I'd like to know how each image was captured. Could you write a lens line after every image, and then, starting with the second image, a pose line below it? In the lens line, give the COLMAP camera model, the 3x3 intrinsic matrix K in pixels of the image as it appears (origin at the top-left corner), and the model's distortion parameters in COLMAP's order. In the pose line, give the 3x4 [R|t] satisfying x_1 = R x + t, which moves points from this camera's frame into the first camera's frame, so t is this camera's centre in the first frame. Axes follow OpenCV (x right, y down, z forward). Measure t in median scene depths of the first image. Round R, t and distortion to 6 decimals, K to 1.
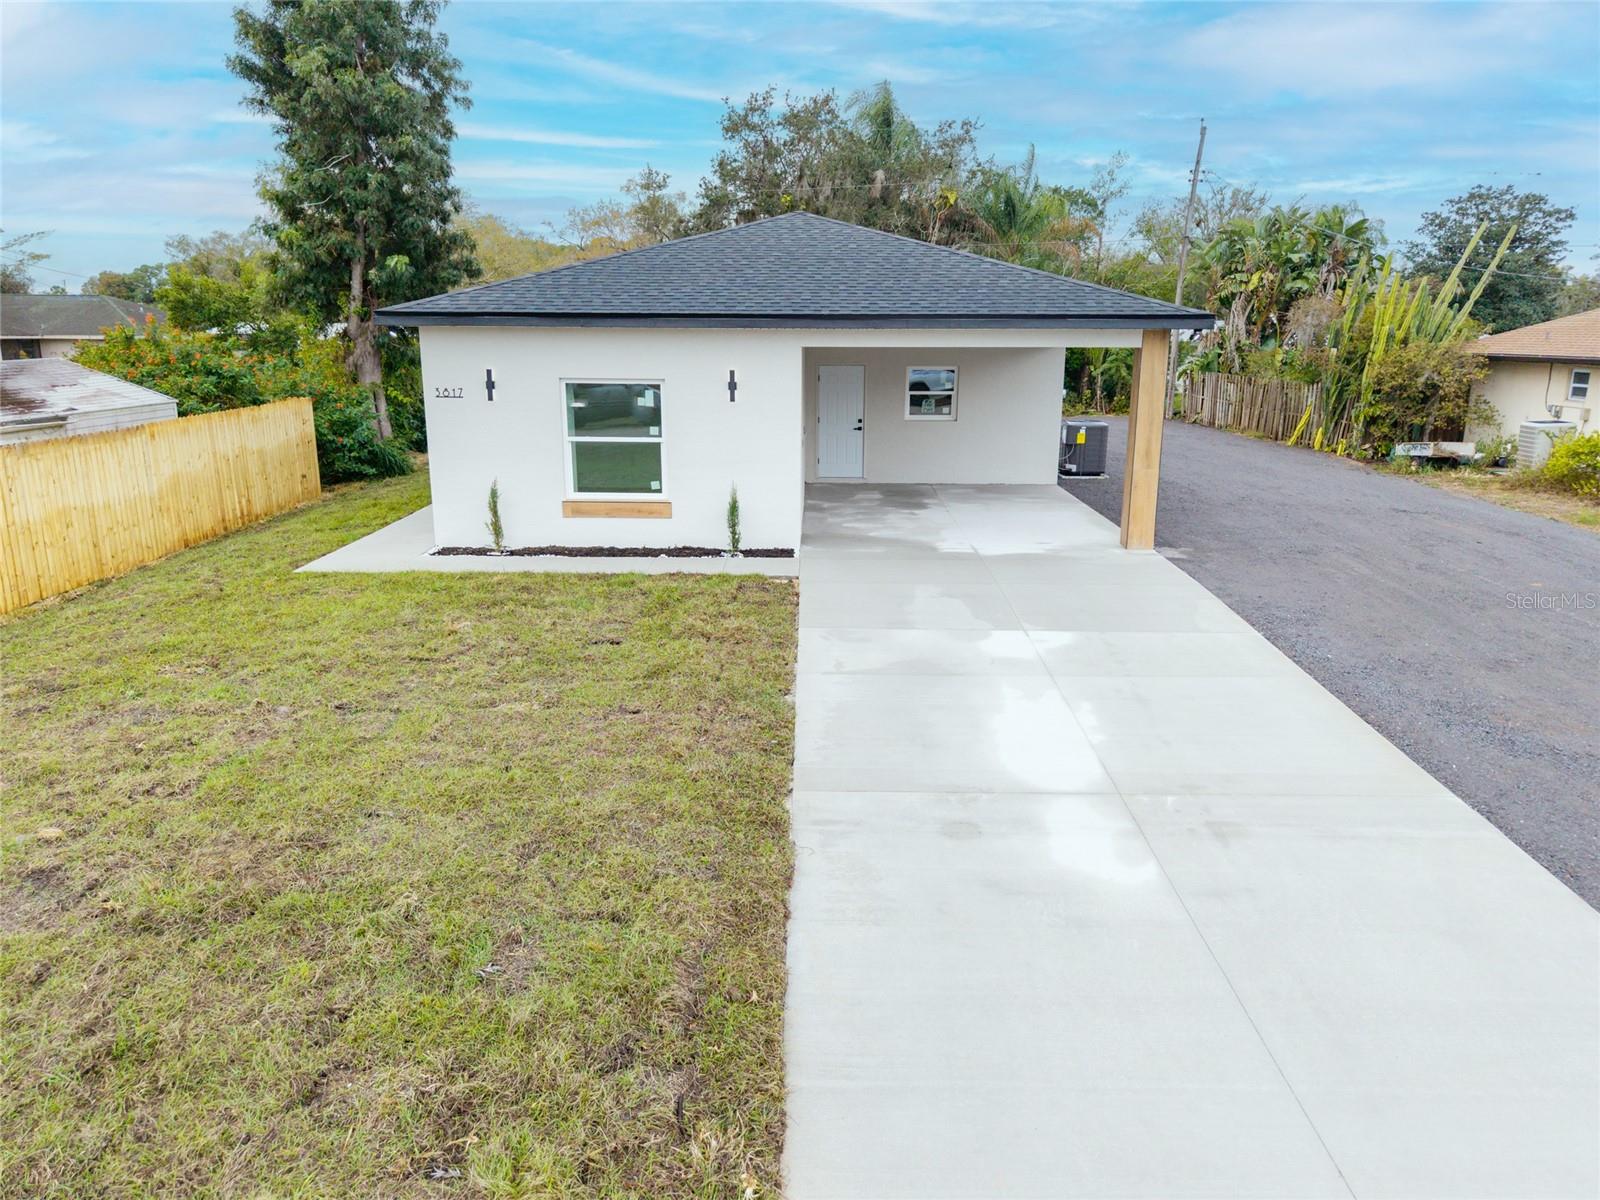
lens RADIAL K [[1089.0, 0, 803.7], [0, 1089.0, 574.2], [0, 0, 1]] dist [0.020959, -0.002826]
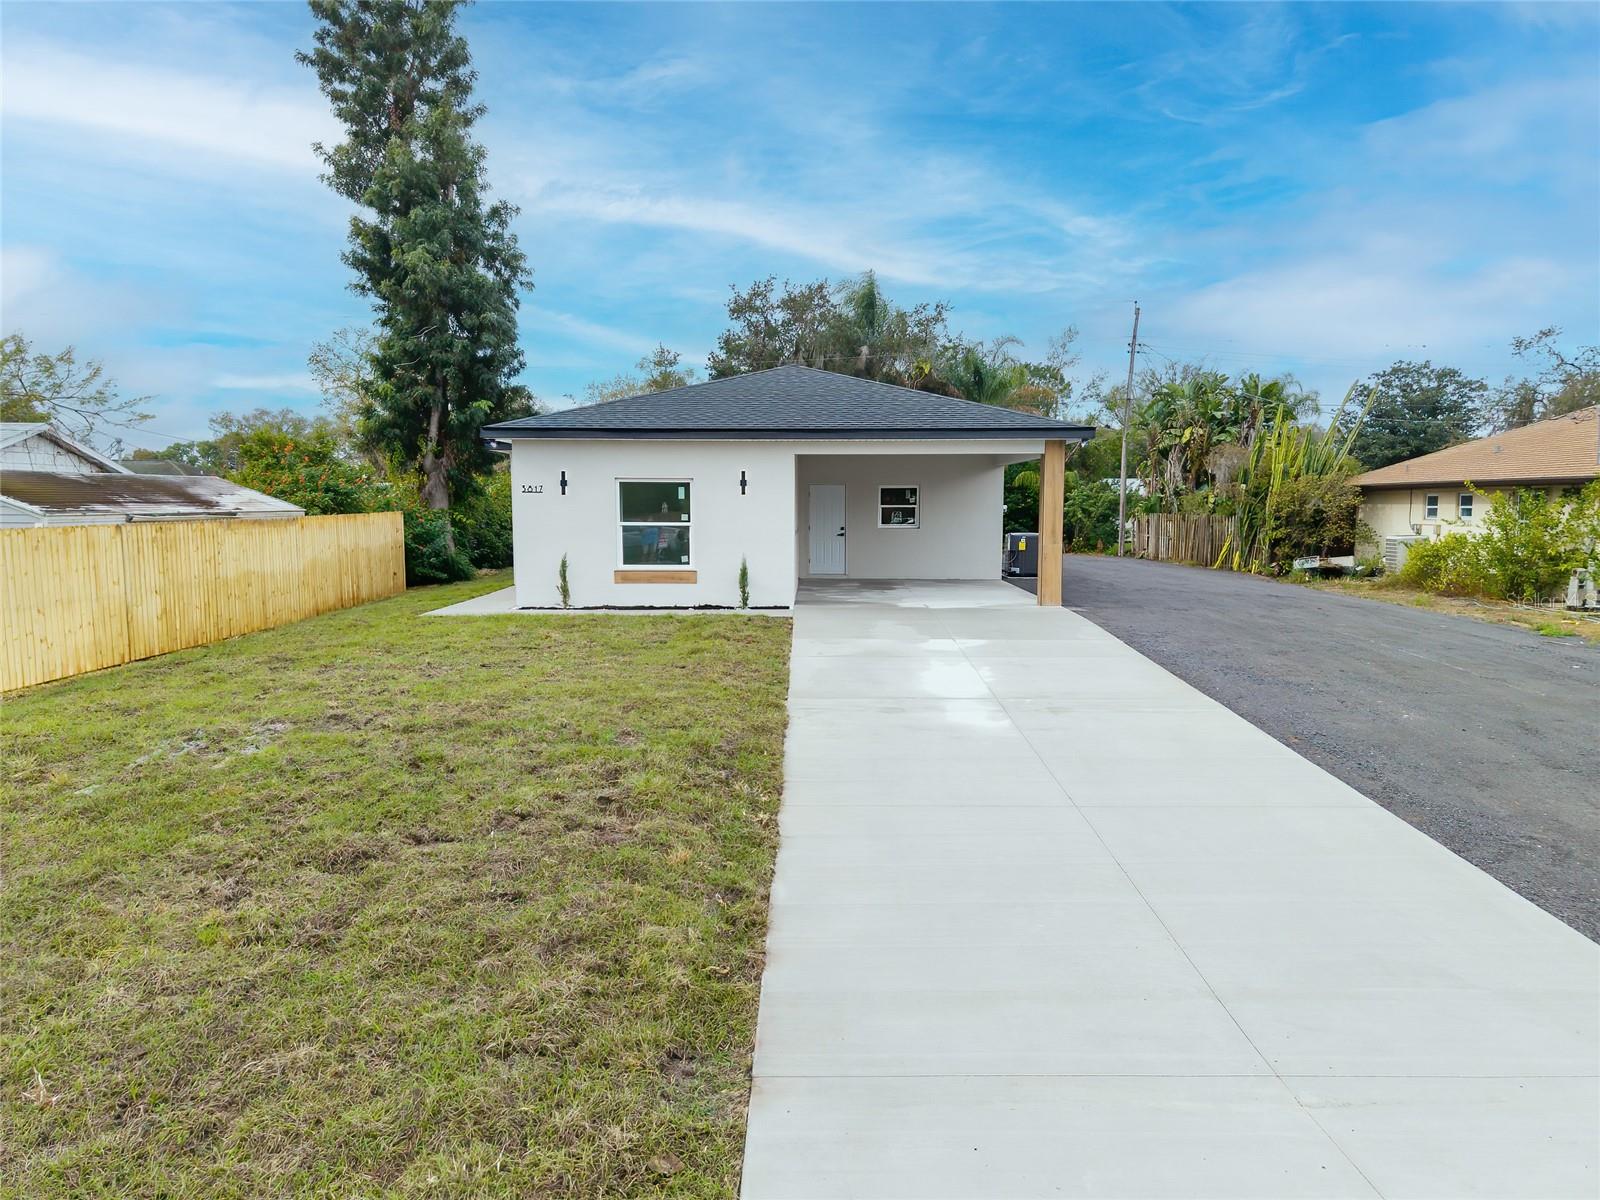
lens RADIAL K [[1069.0, 0, 799.4], [0, 1069.0, 623.5], [0, 0, 1]] dist [0.018925, -0.000325]
pose [[0.999997, -0.001844, -0.001345, 0.003317], [0.001686, 0.994029, -0.109101, 0.093522], [0.001538, 0.109098, 0.994030, -0.190611]]
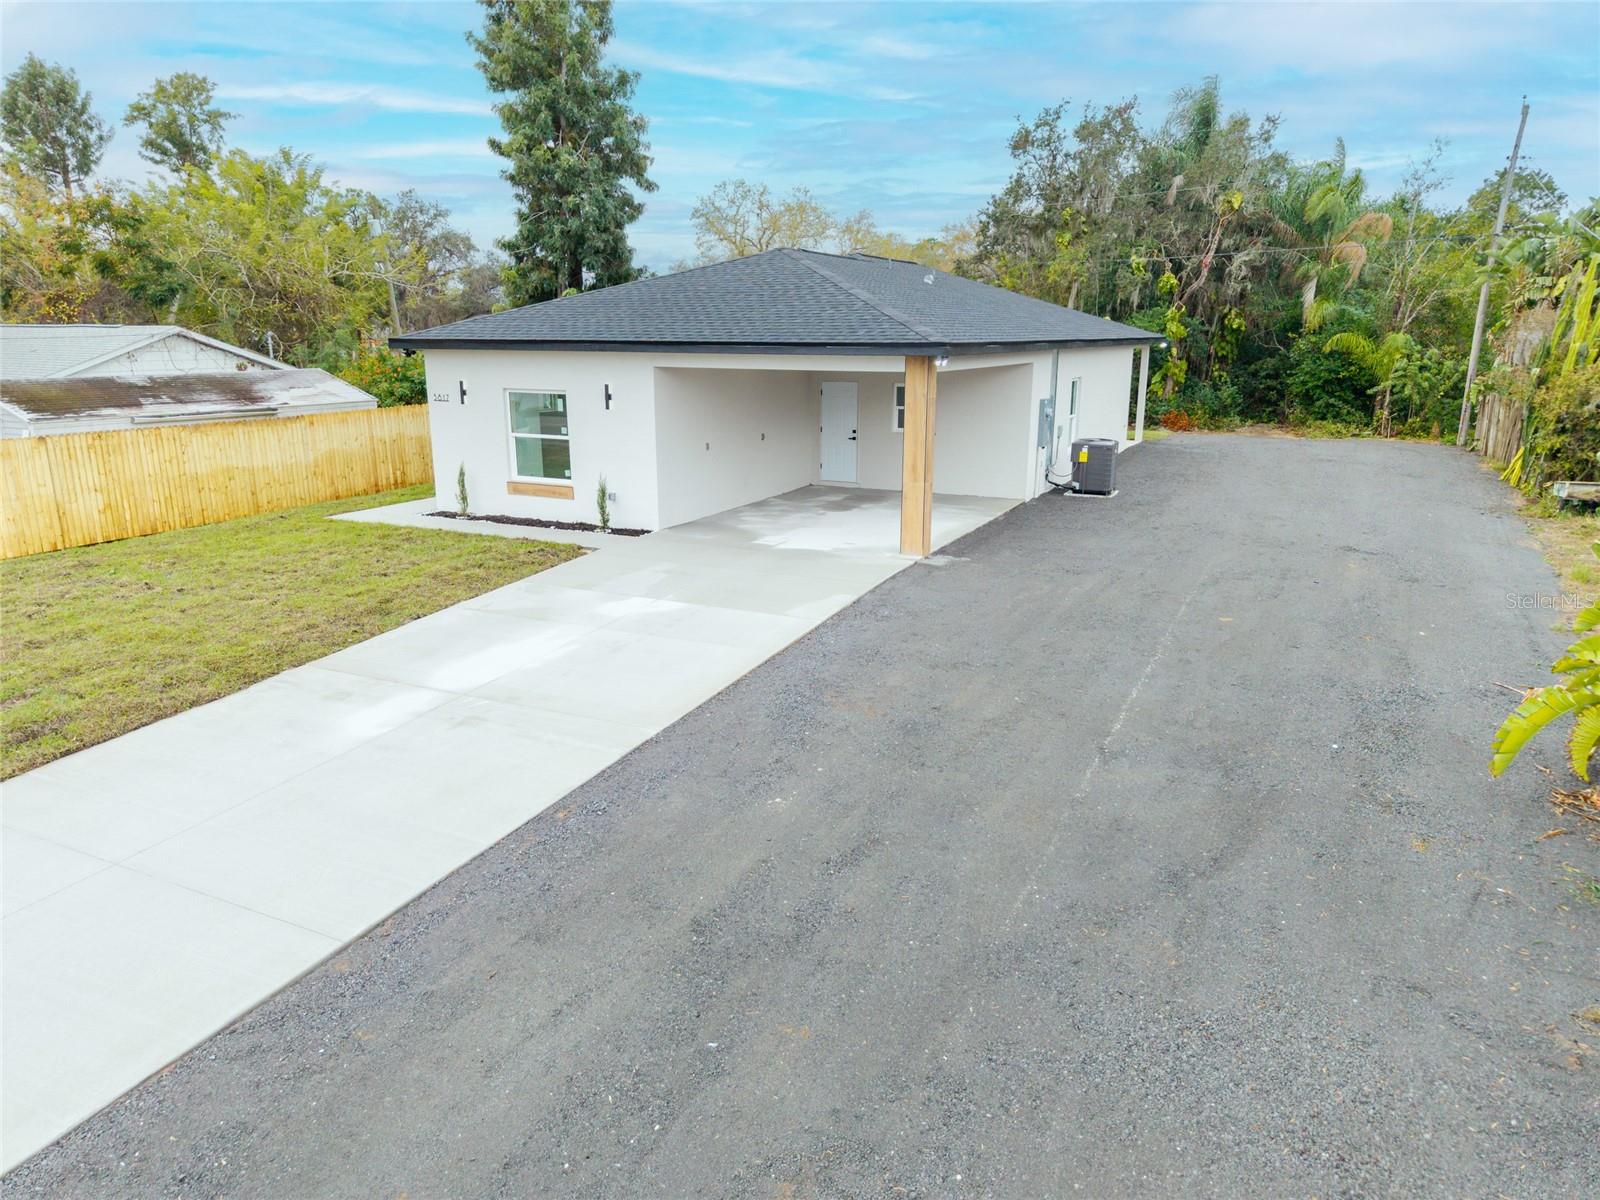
lens RADIAL K [[1069.0, 0, 799.4], [0, 1069.0, 623.5], [0, 0, 1]] dist [0.018925, -0.000325]
pose [[0.902689, 0.110264, -0.415926, 0.449706], [-0.093187, 0.993765, 0.061208, -0.005661], [0.420082, -0.016493, 0.907336, -0.026828]]
